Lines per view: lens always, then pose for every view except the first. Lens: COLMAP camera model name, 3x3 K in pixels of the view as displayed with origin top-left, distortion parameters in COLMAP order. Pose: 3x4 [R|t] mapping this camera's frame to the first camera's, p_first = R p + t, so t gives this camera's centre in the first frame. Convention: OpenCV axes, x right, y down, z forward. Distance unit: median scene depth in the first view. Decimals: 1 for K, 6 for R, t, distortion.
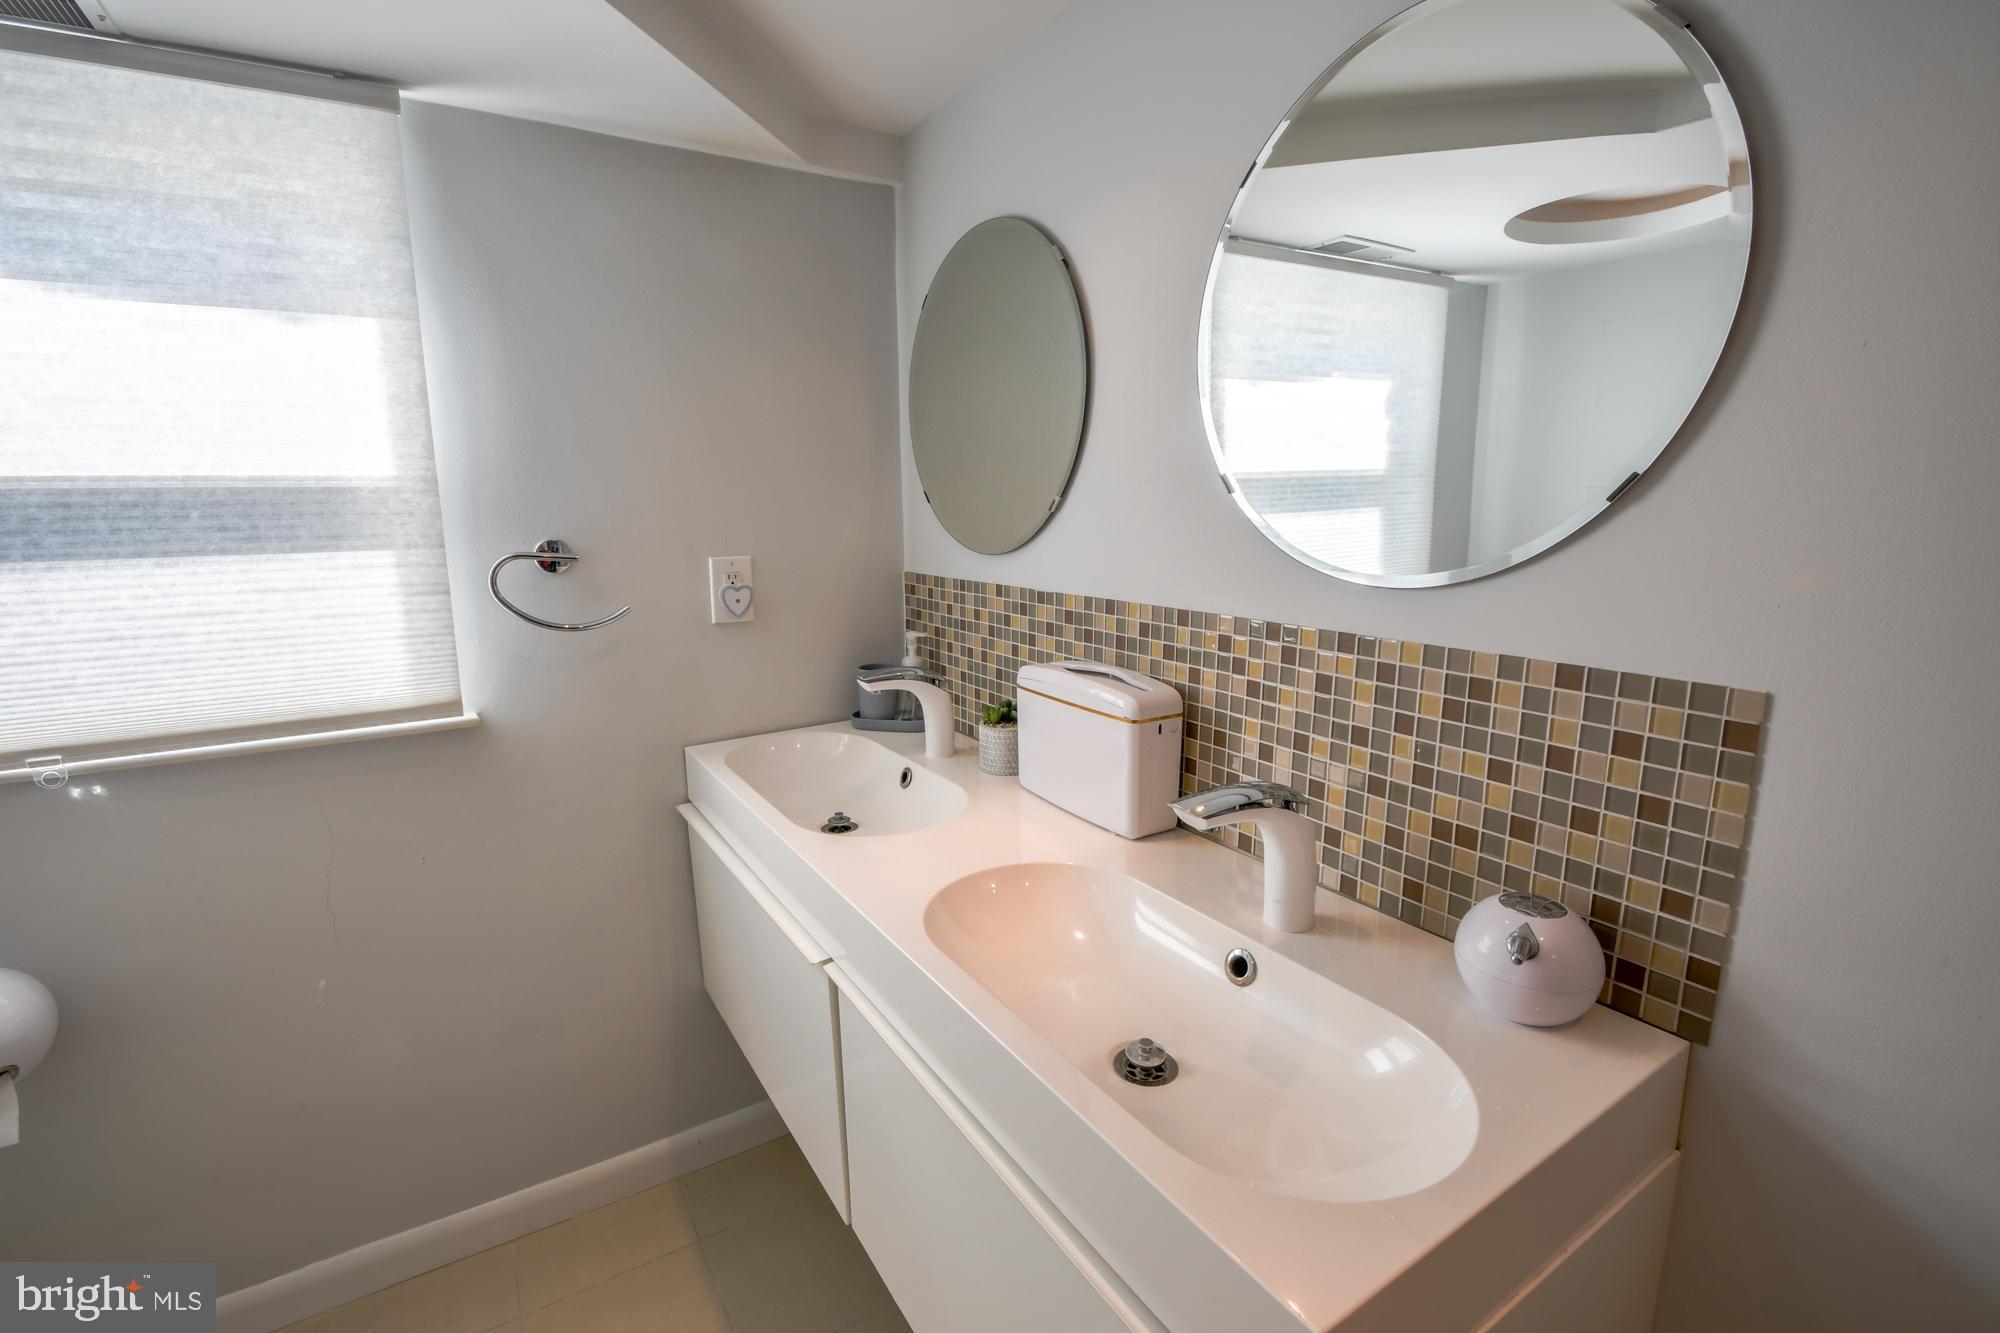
lens RADIAL K [[877.1, 0, 959.0], [0, 877.1, 653.4], [0, 0, 1]] dist [0.022575, -0.027284]
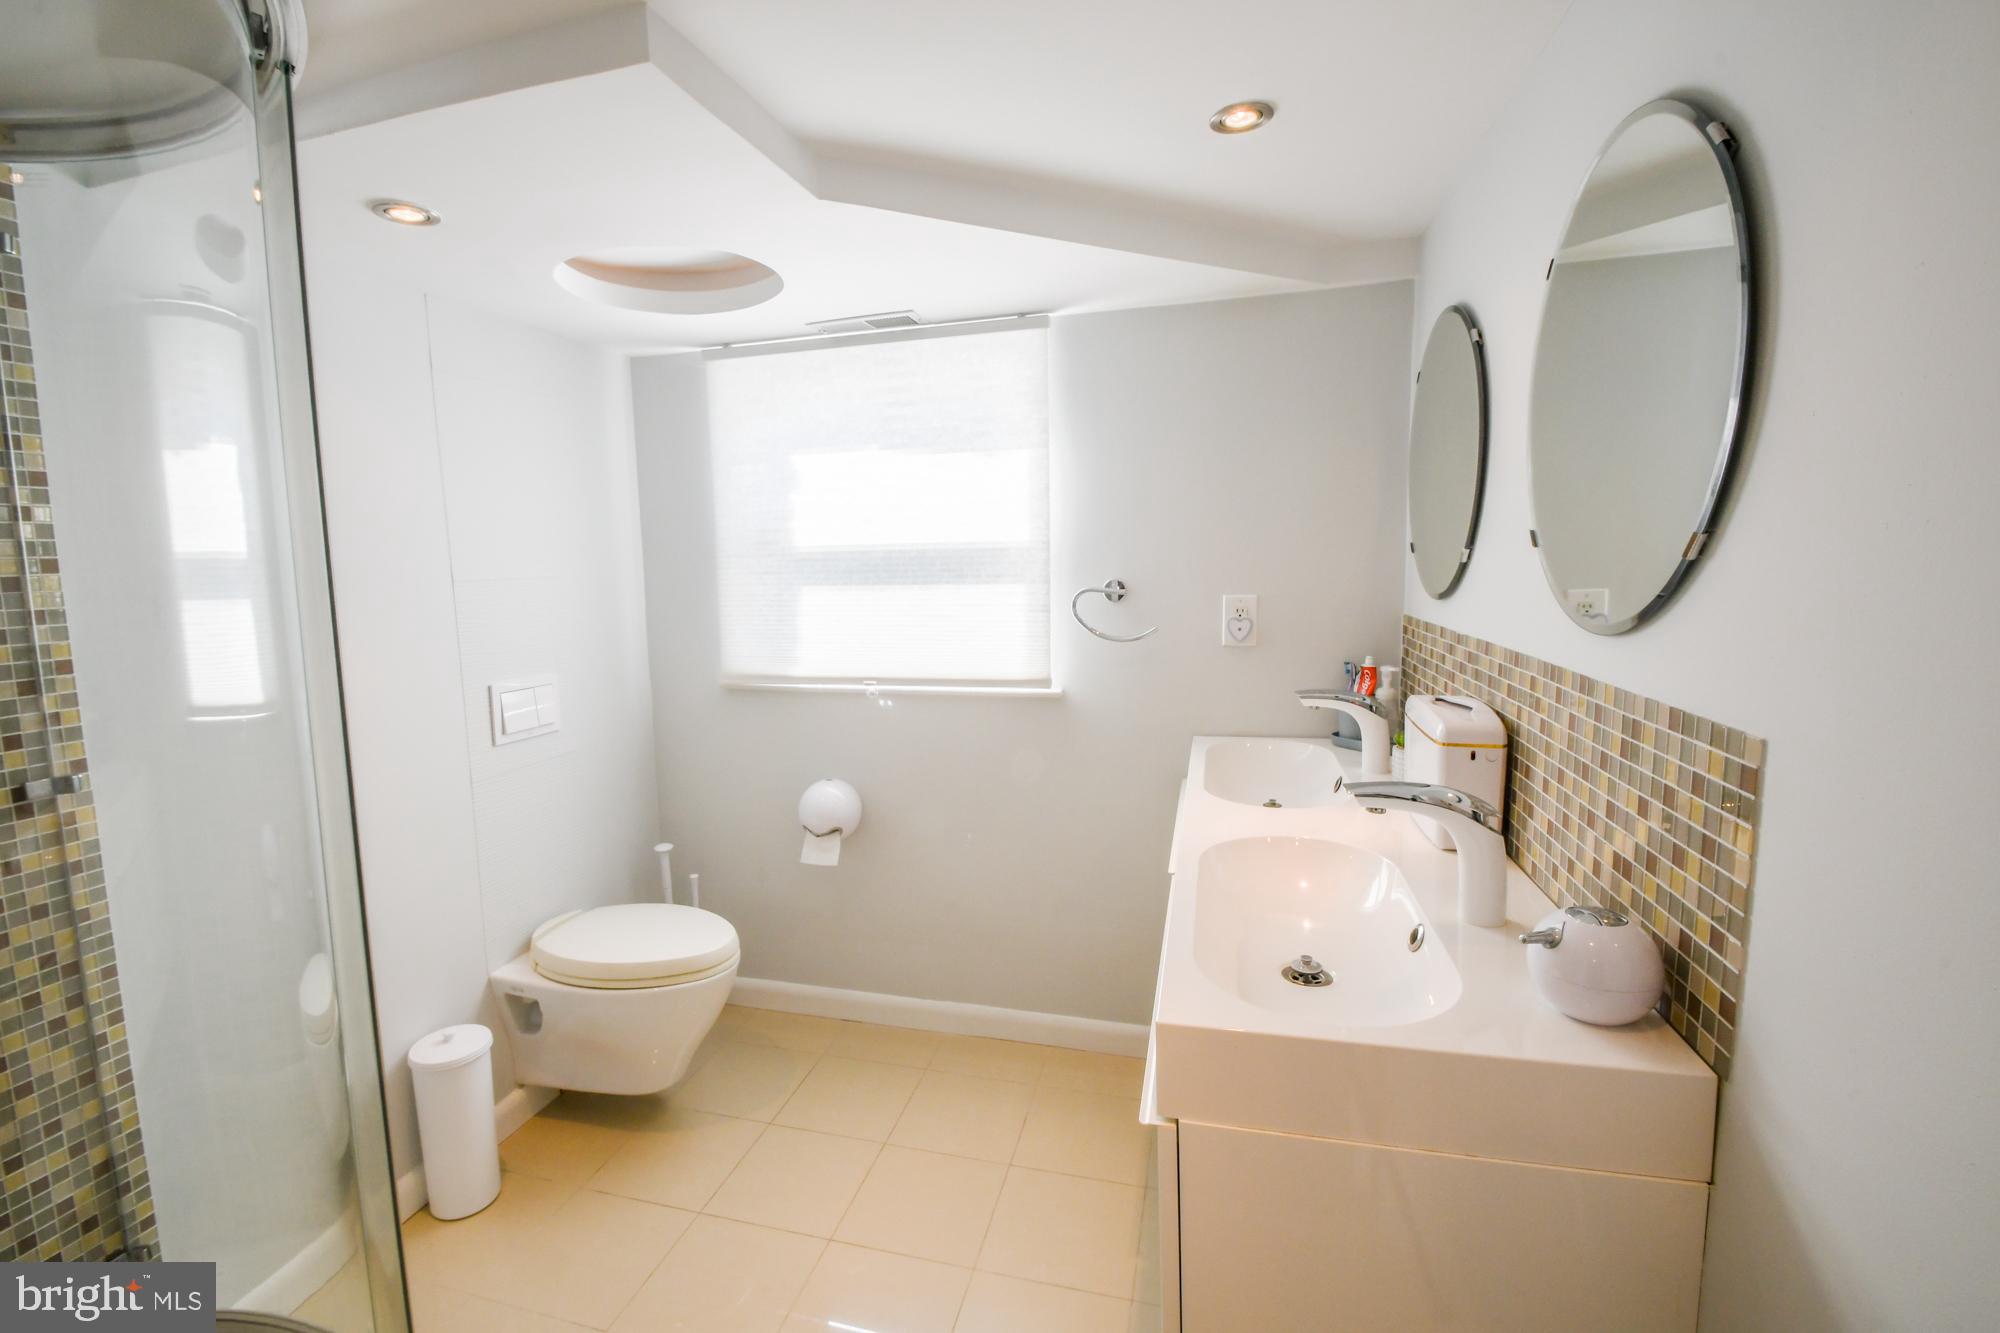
lens RADIAL K [[877.1, 0, 959.0], [0, 877.1, 653.4], [0, 0, 1]] dist [0.022575, -0.027284]
pose [[0.675423, 0.078090, -0.733284, 0.529696], [-0.114334, 0.993442, 0.000483, 0.027501], [0.728513, 0.083513, 0.679922, -0.221079]]
